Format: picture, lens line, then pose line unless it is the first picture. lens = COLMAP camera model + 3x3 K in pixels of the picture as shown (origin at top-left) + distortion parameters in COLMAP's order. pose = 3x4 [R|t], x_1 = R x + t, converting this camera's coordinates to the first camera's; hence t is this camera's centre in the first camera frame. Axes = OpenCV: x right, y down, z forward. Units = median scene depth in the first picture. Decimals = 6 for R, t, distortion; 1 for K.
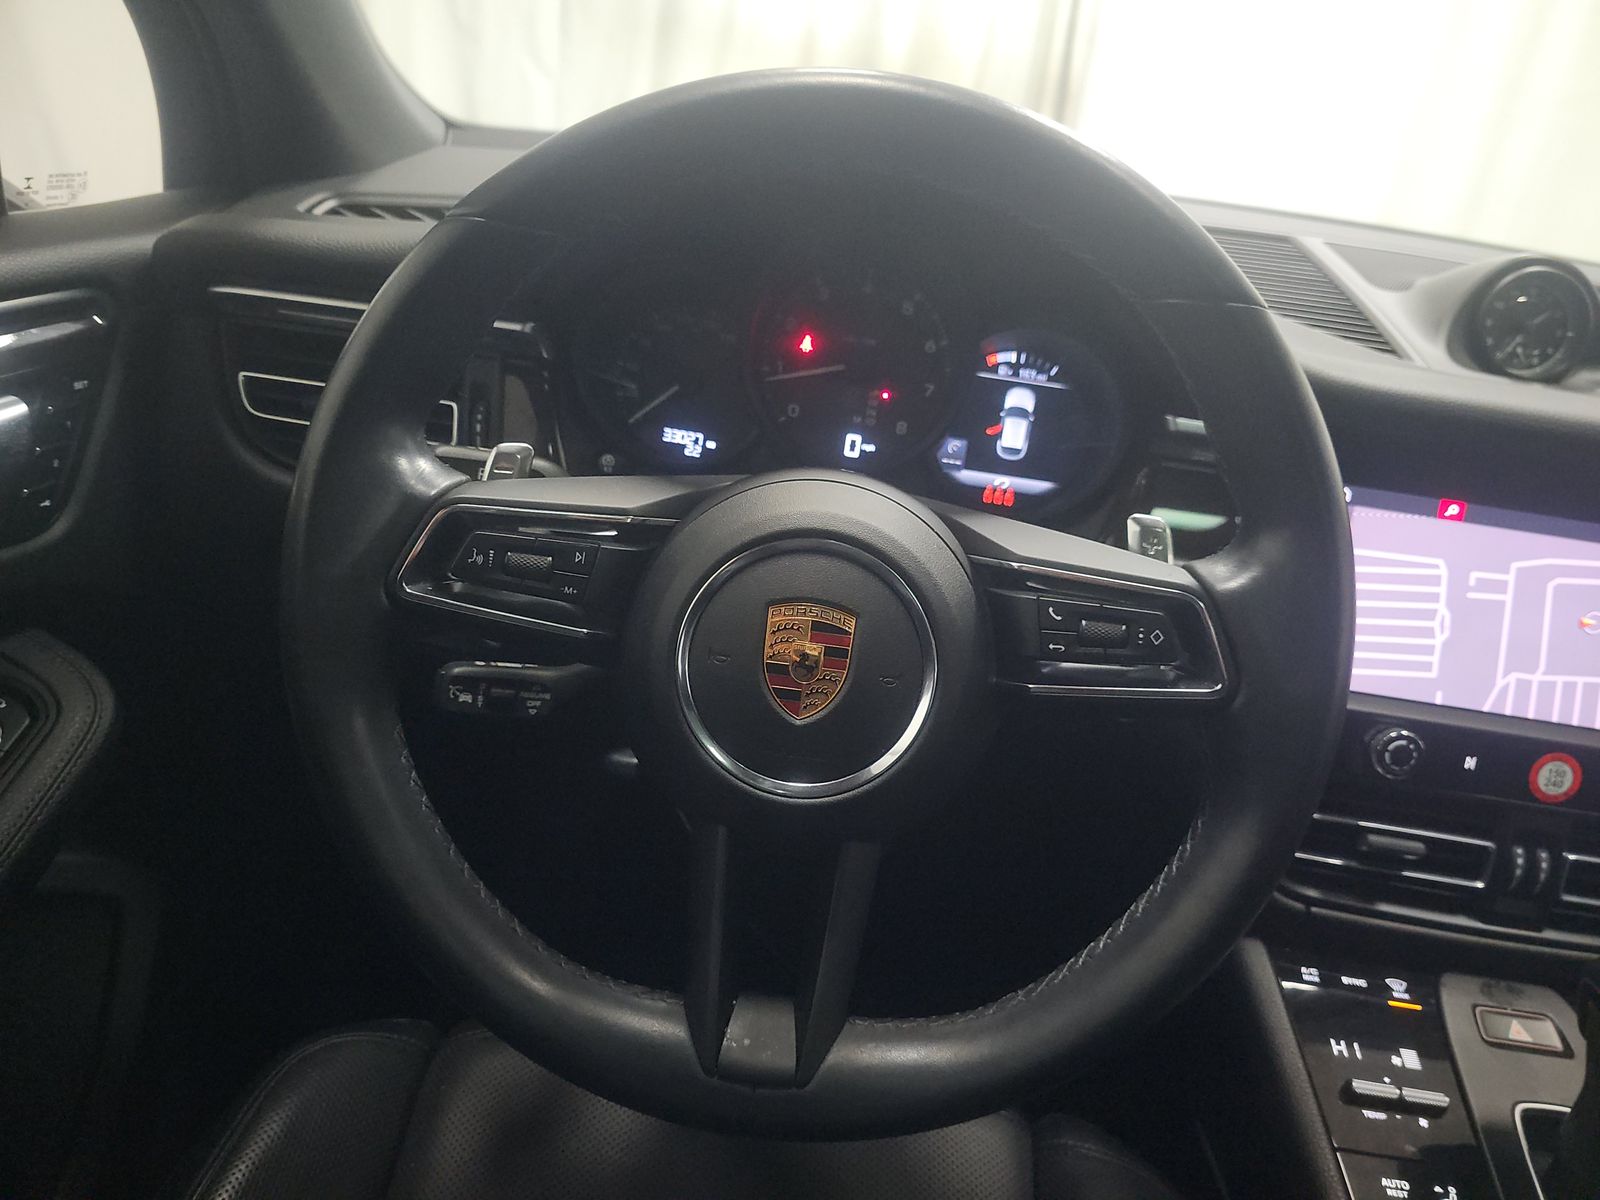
lens RADIAL K [[1065.2, 0, 800.0], [0, 1065.2, 600.0], [0, 0, 1]] dist [0.012557, -0.033162]
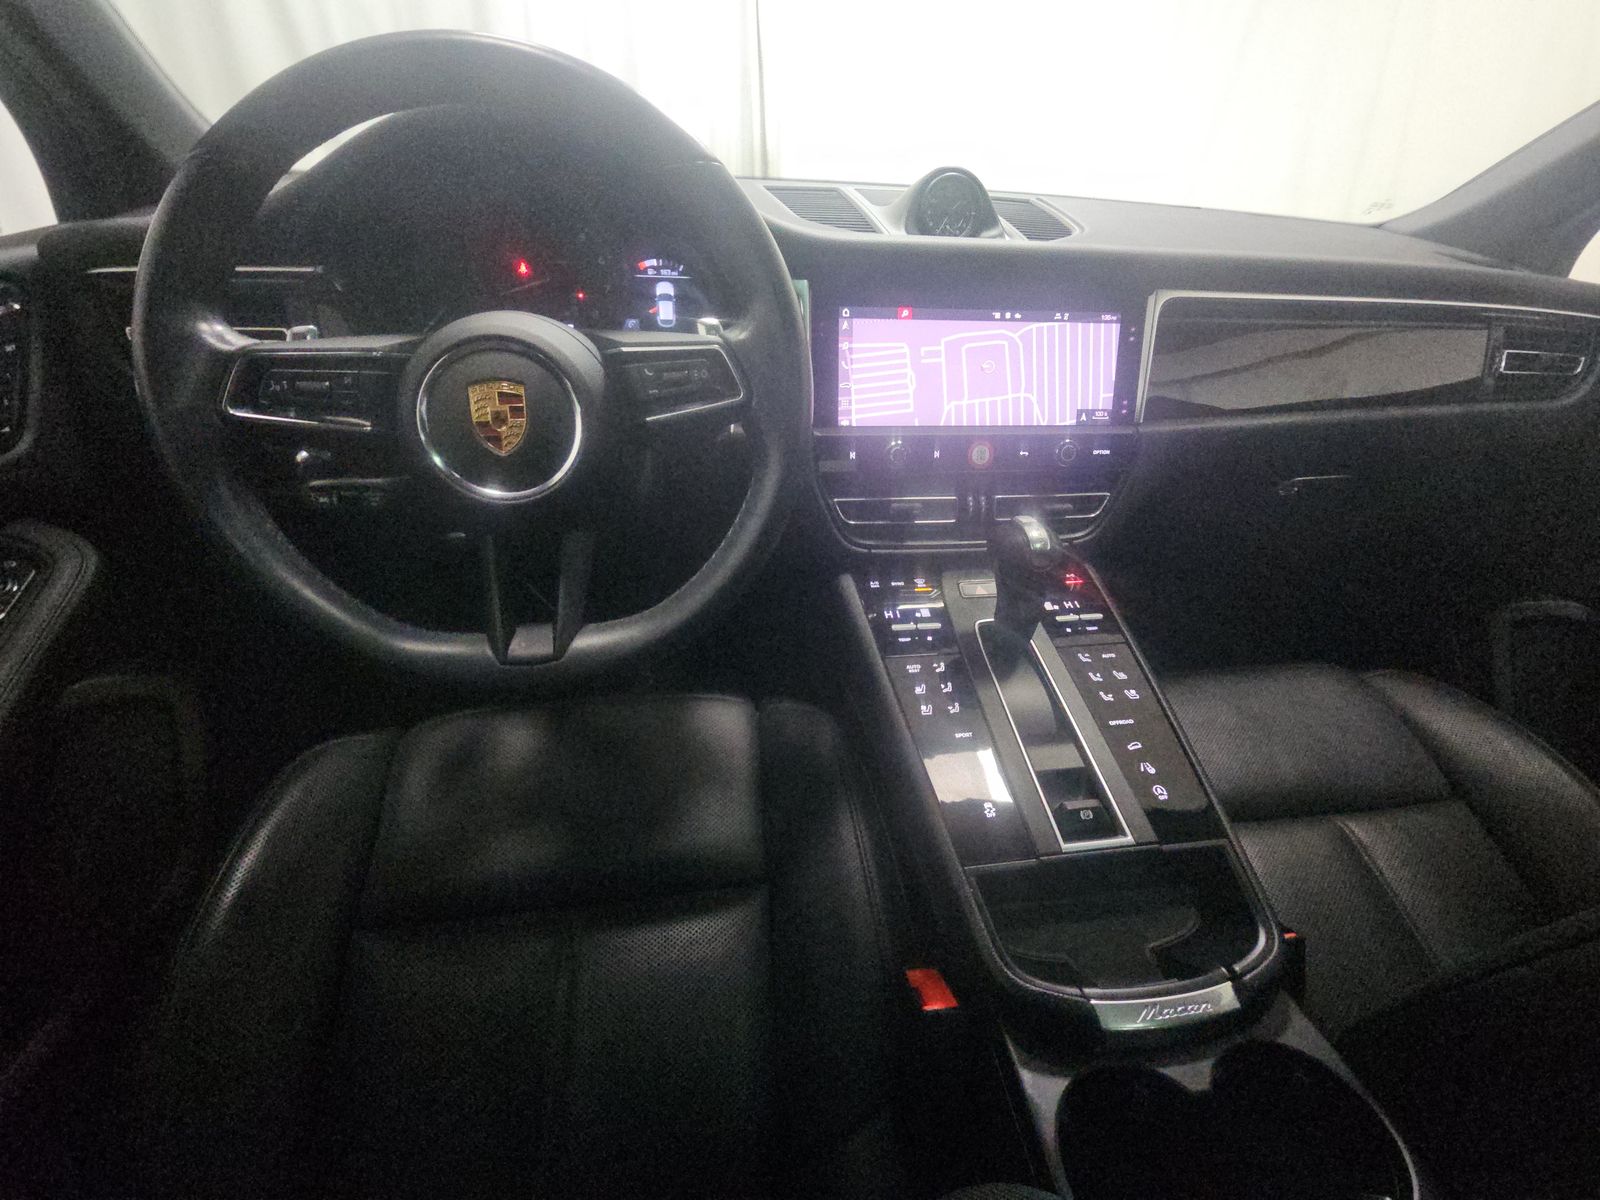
lens RADIAL K [[637.7, 0, 800.0], [0, 637.7, 600.0], [0, 0, 1]] dist [-0.000555, 0.000142]
pose [[0.970205, -0.195969, 0.142472, 0.192087], [0.176344, 0.974405, 0.139417, 0.203756], [-0.166147, -0.110139, 0.979931, -0.074600]]
